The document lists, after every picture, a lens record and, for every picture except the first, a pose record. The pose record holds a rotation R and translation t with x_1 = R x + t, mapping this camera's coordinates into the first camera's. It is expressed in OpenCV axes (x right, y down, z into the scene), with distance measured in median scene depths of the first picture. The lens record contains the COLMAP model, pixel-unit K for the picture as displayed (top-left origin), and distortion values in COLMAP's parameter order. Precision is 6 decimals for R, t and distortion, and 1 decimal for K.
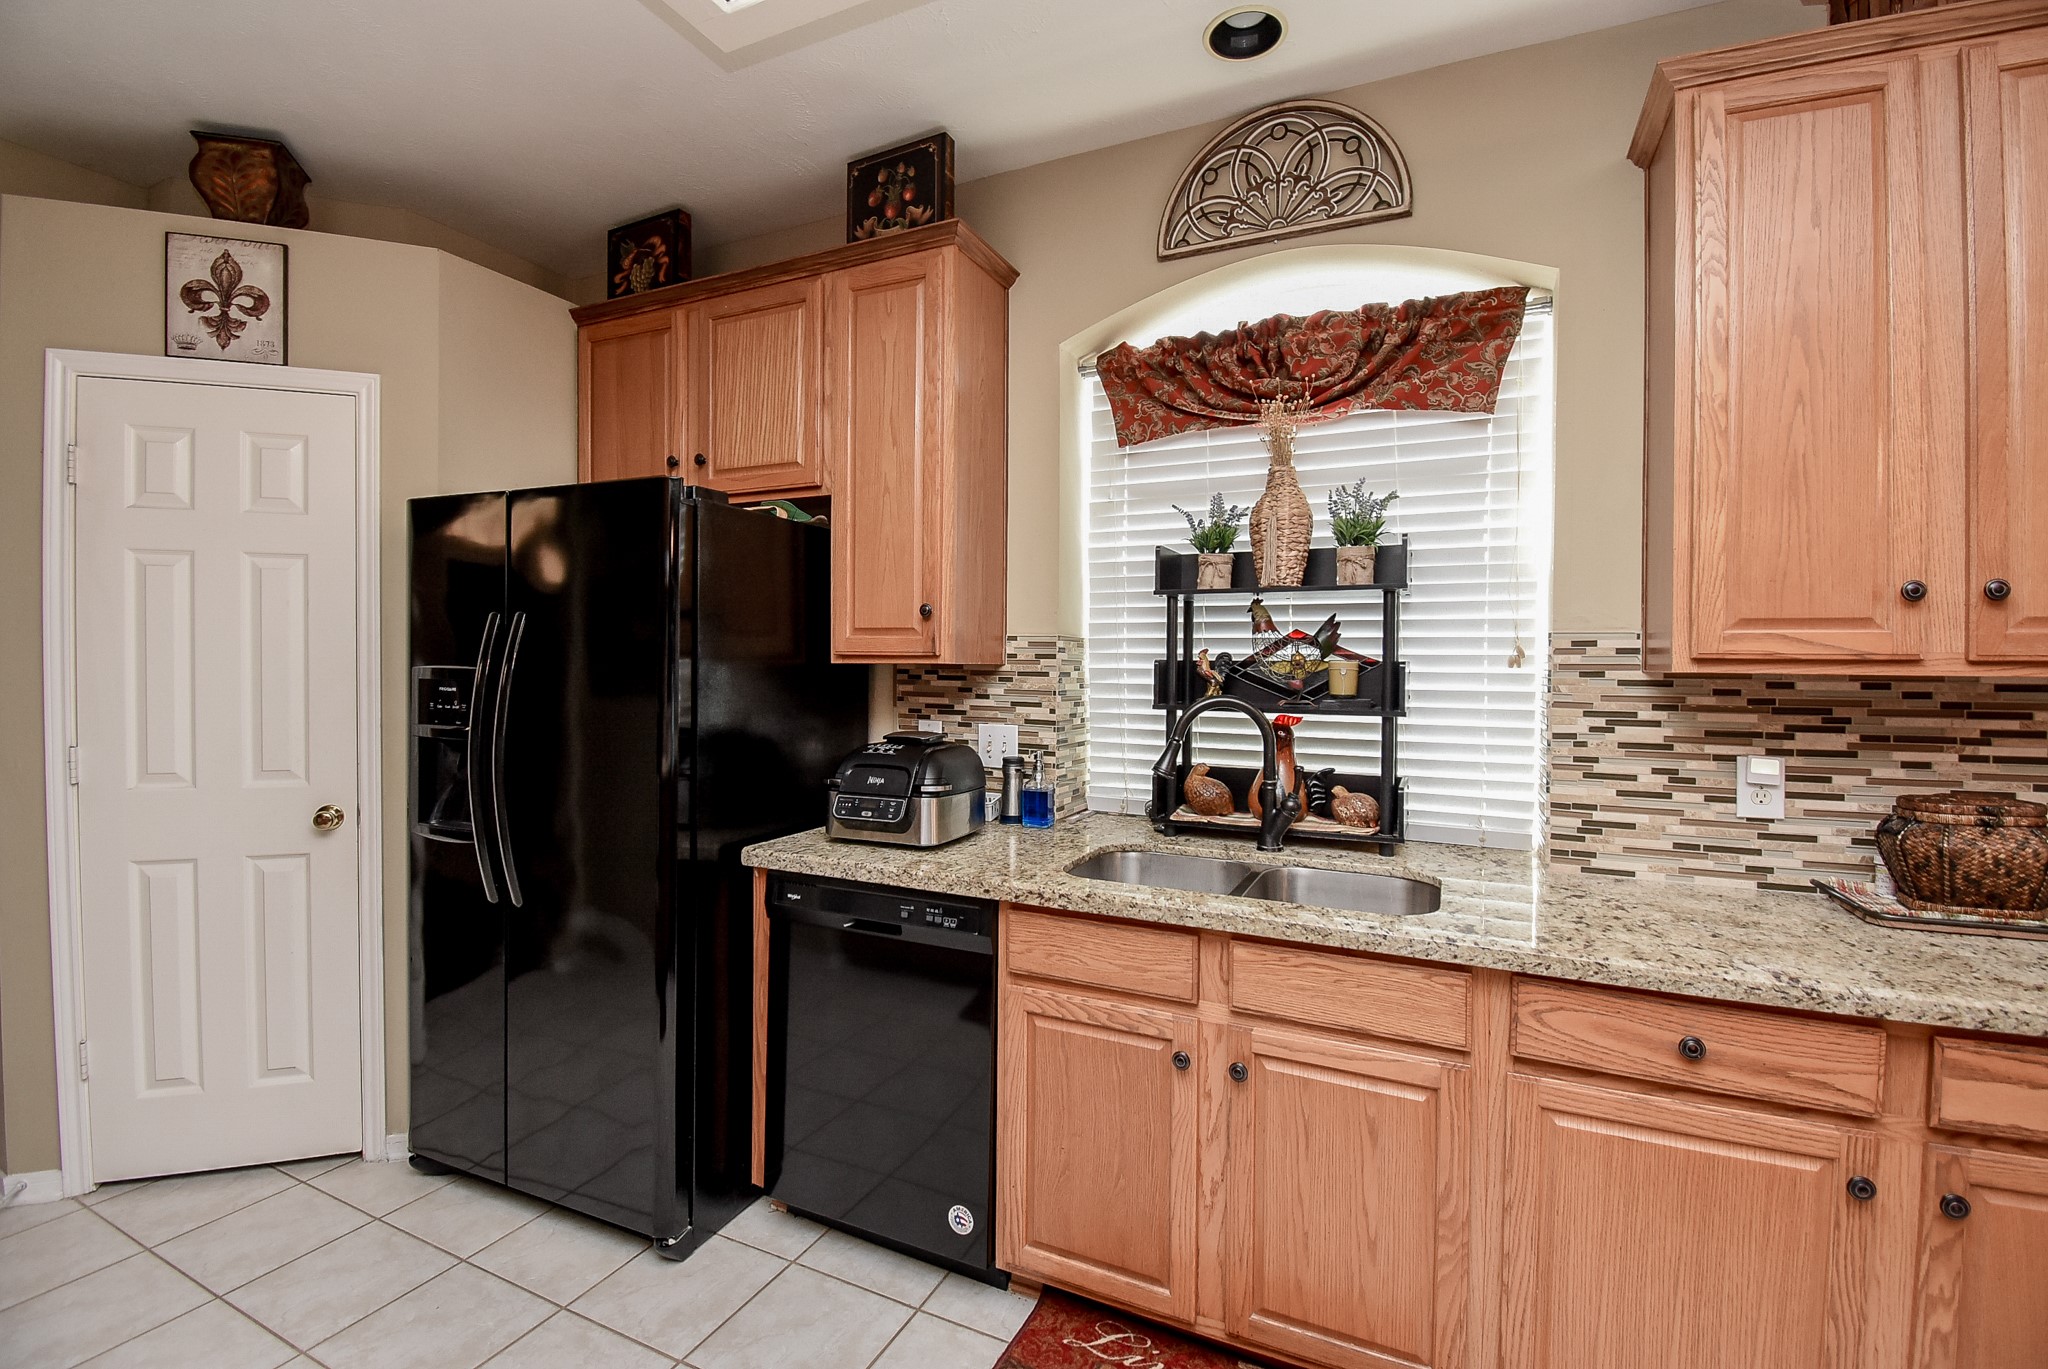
lens RADIAL K [[906.3, 0, 1022.2], [0, 906.3, 674.0], [0, 0, 1]] dist [0.021012, -0.026130]
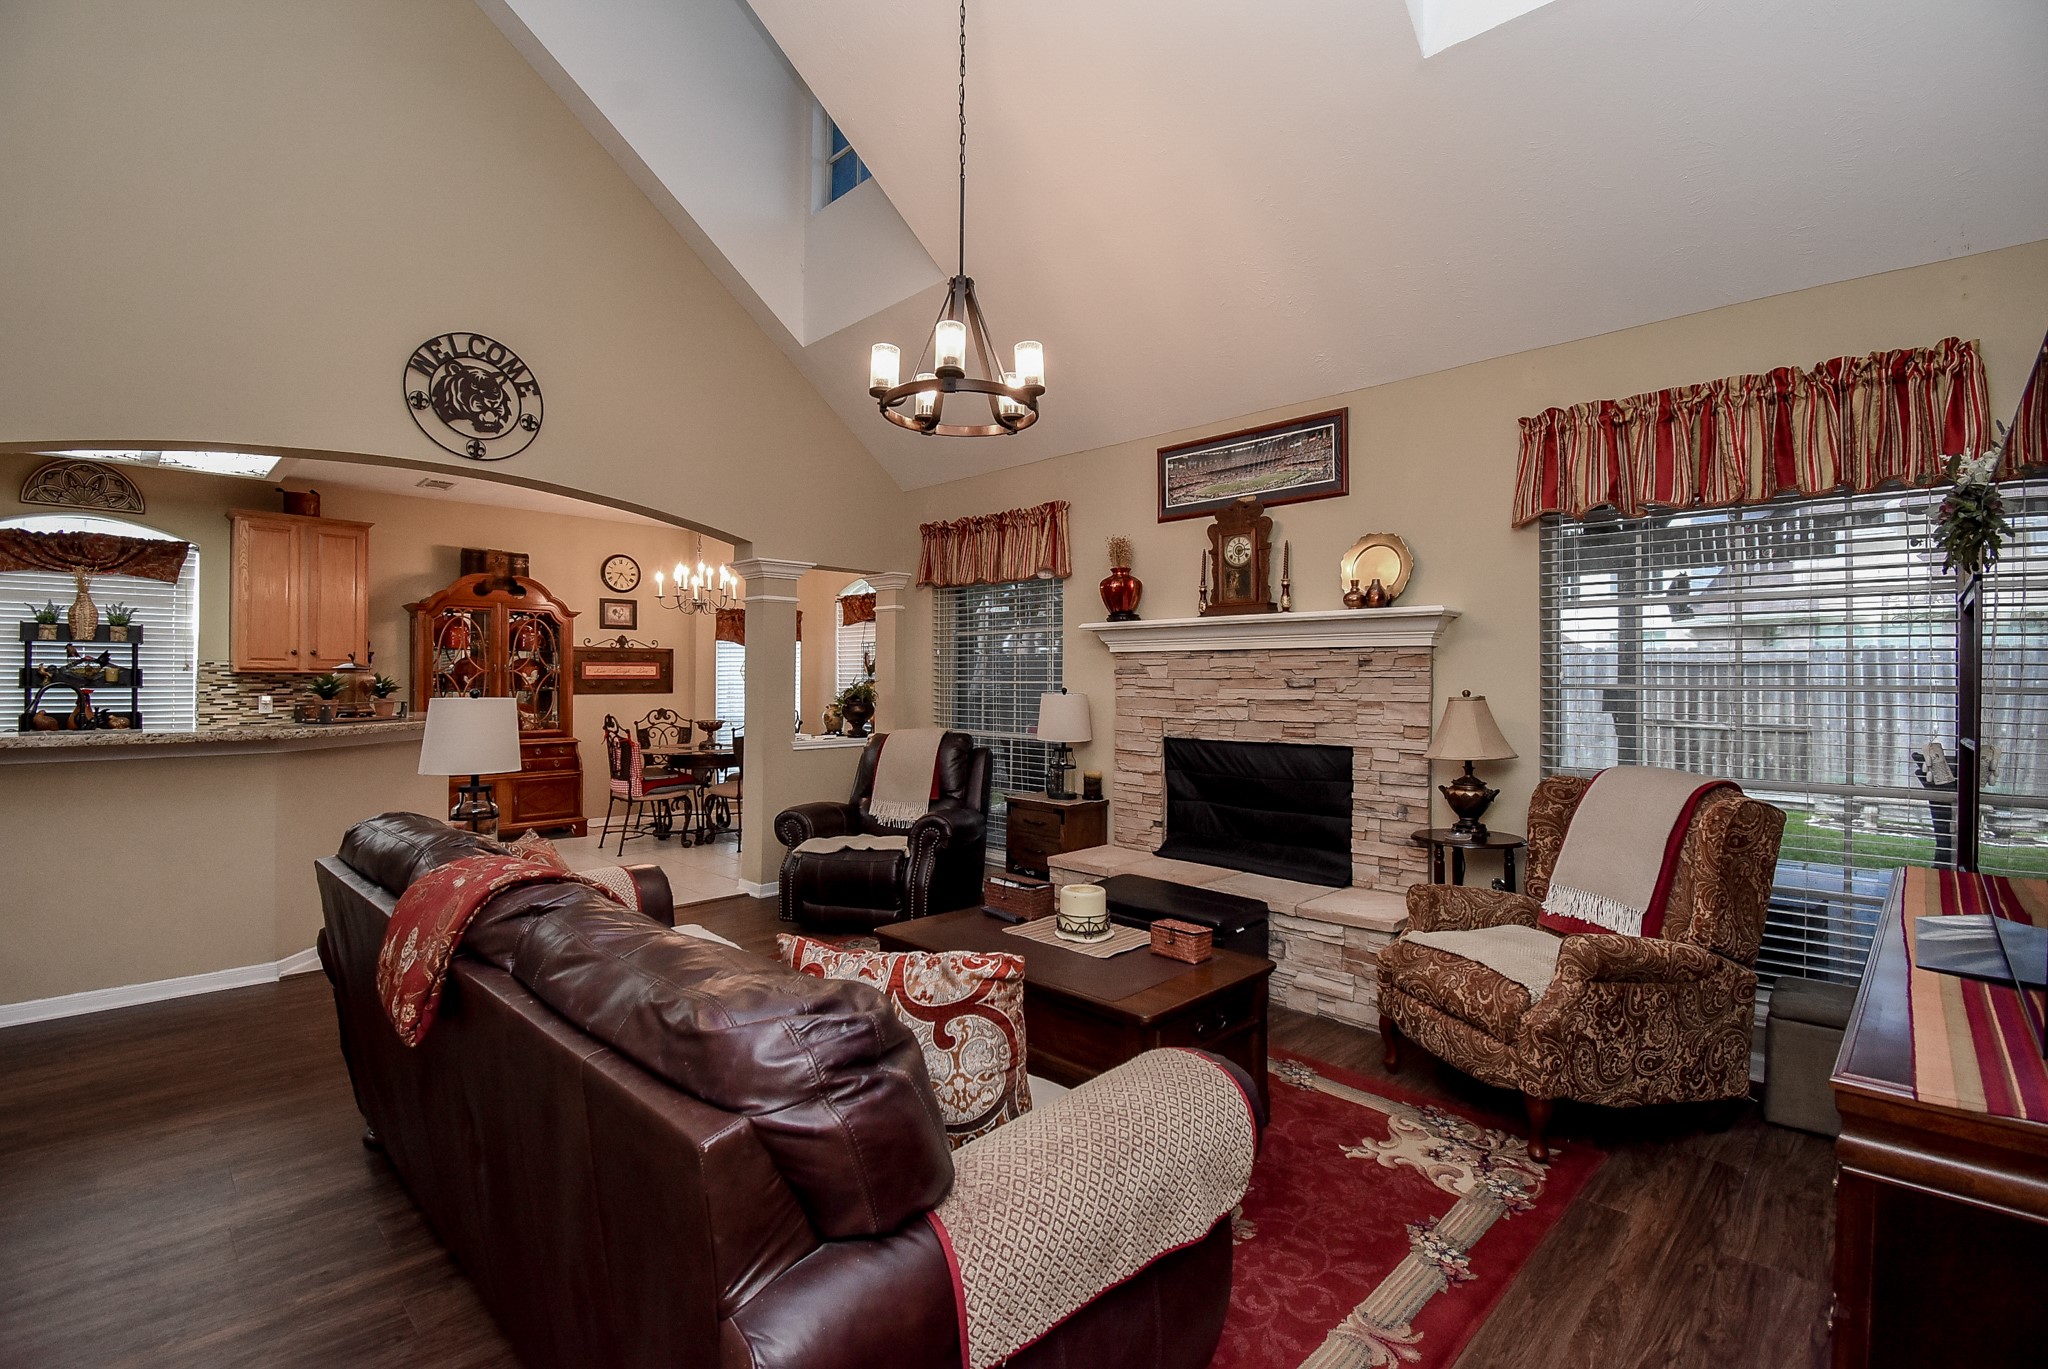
lens RADIAL K [[887.3, 0, 1021.8], [0, 887.3, 673.5], [0, 0, 1]] dist [0.011521, -0.023666]
pose [[0.325022, -0.003093, 0.945701, -1.268353], [0.010838, 0.999941, -0.000455, 0.031778], [-0.945644, 0.010397, 0.325037, -2.481101]]
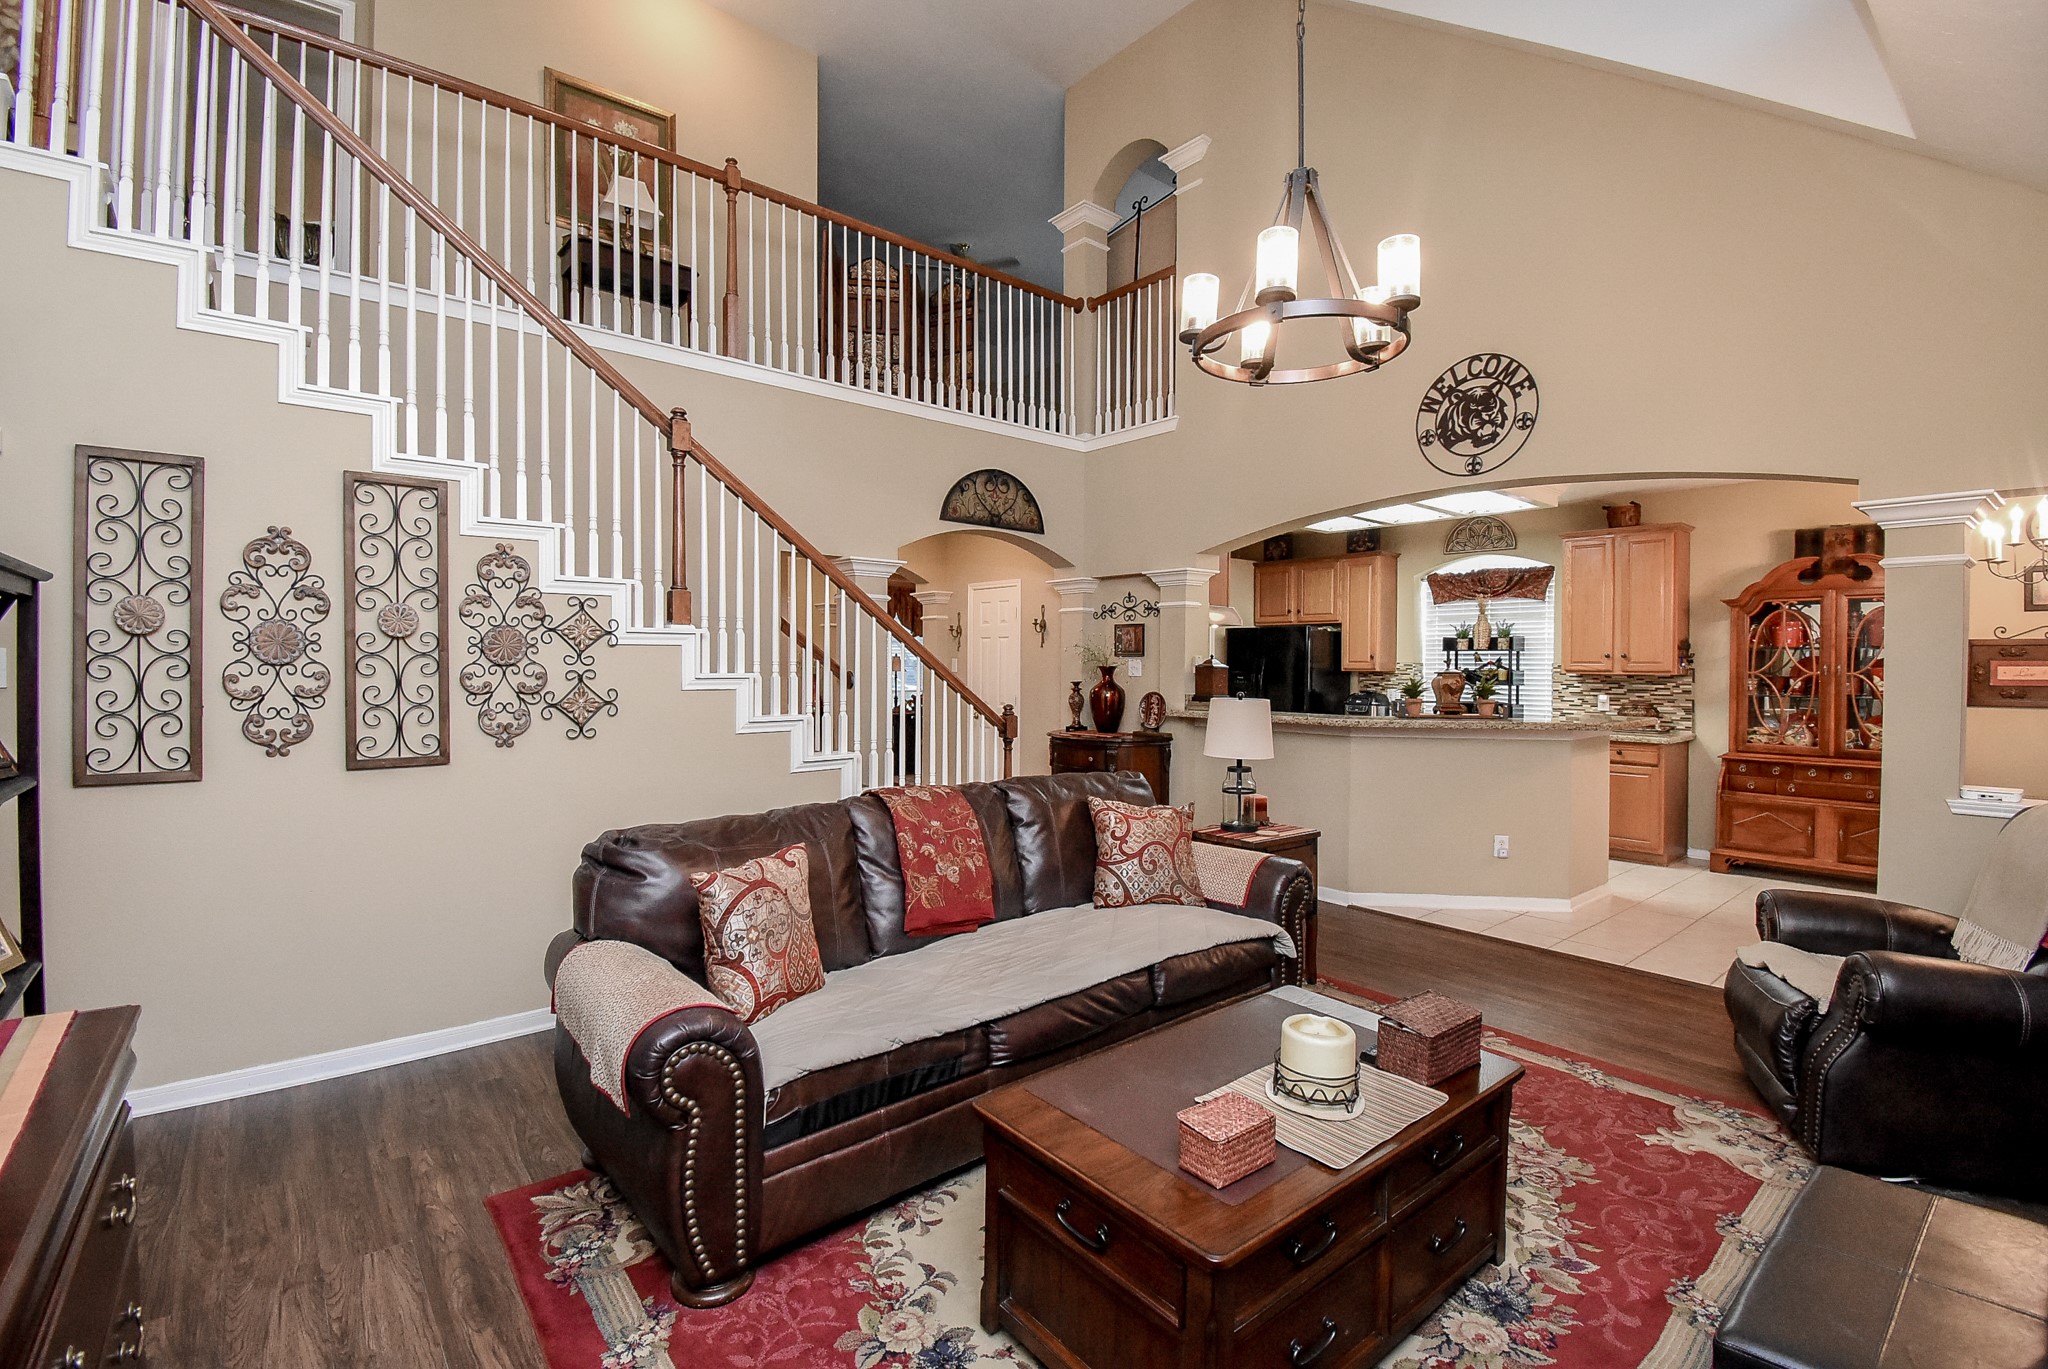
lens RADIAL K [[887.3, 0, 1021.8], [0, 887.3, 673.5], [0, 0, 1]] dist [0.011521, -0.023666]
pose [[0.911297, 0.000762, -0.411749, 0.085751], [-0.002564, 0.999989, -0.003824, 0.016464], [0.411741, 0.004540, 0.911289, -3.015676]]
